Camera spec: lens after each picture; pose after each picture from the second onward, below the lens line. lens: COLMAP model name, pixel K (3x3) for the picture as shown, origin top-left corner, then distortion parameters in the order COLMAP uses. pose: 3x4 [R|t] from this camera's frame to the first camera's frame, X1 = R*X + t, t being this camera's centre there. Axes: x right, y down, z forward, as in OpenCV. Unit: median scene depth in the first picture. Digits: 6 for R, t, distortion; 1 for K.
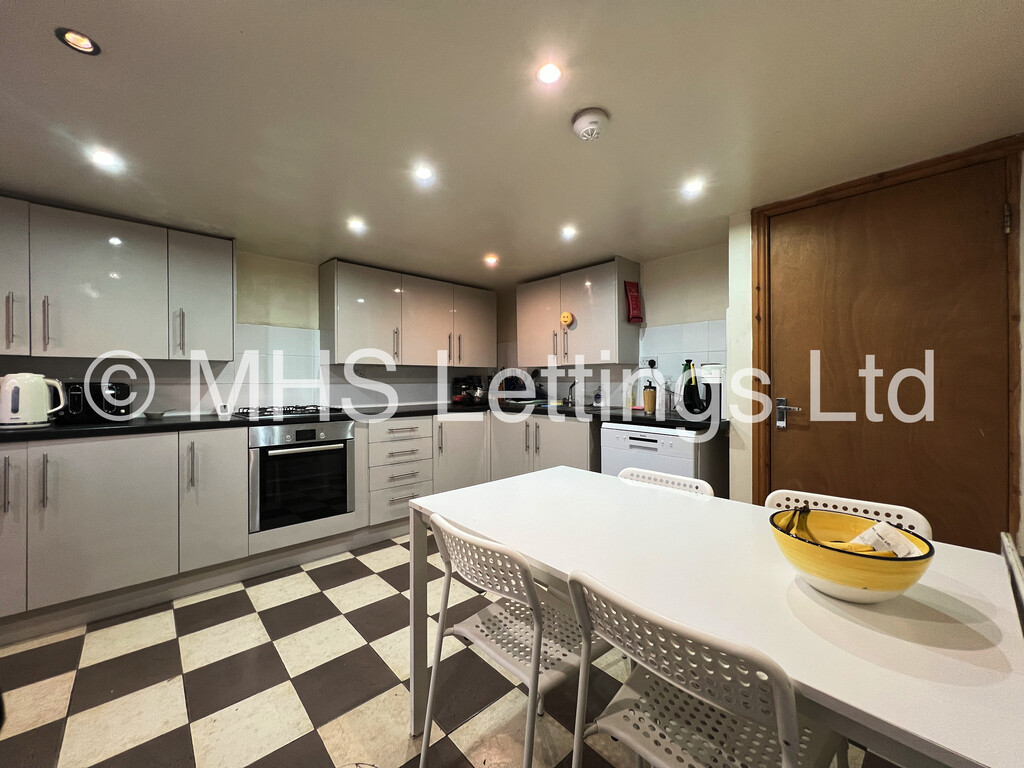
lens RADIAL K [[394.4, 0, 508.7], [0, 394.4, 380.0], [0, 0, 1]] dist [-0.030142, -0.000041]
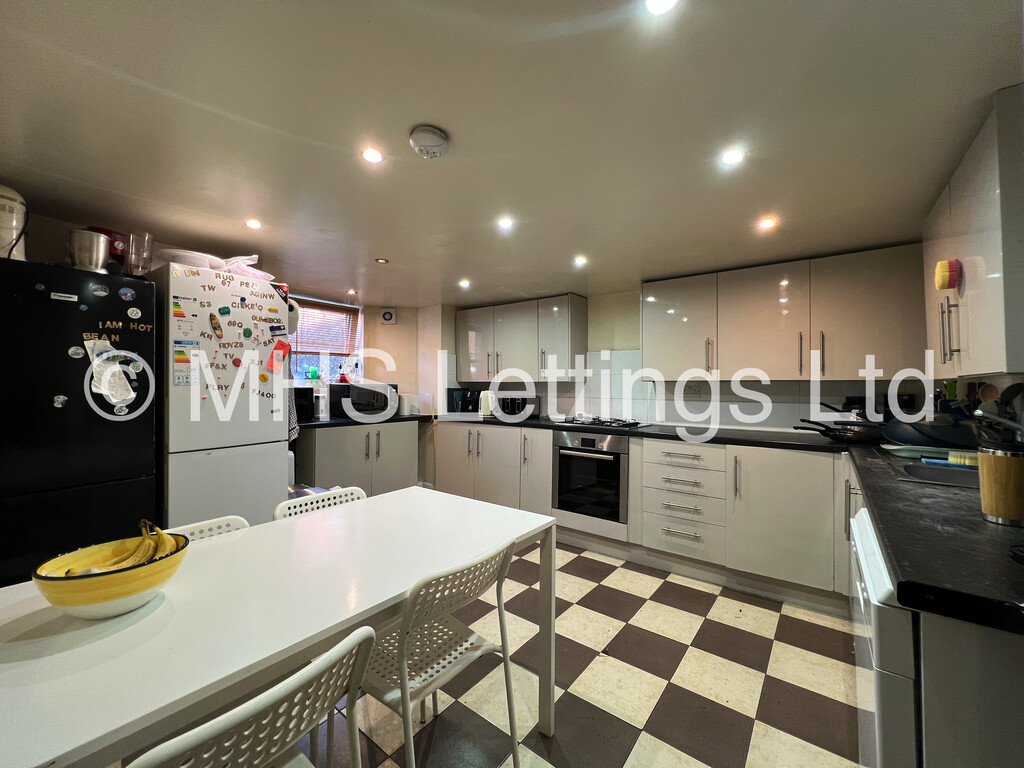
lens RADIAL K [[412.6, 0, 512.0], [0, 412.6, 384.0], [0, 0, 1]] dist [0.000386, 0.000023]
pose [[0.168419, -0.006518, -0.985694, 0.584465], [-0.008476, 0.999932, -0.008061, -0.023123], [0.985679, 0.009712, 0.168353, 0.468840]]
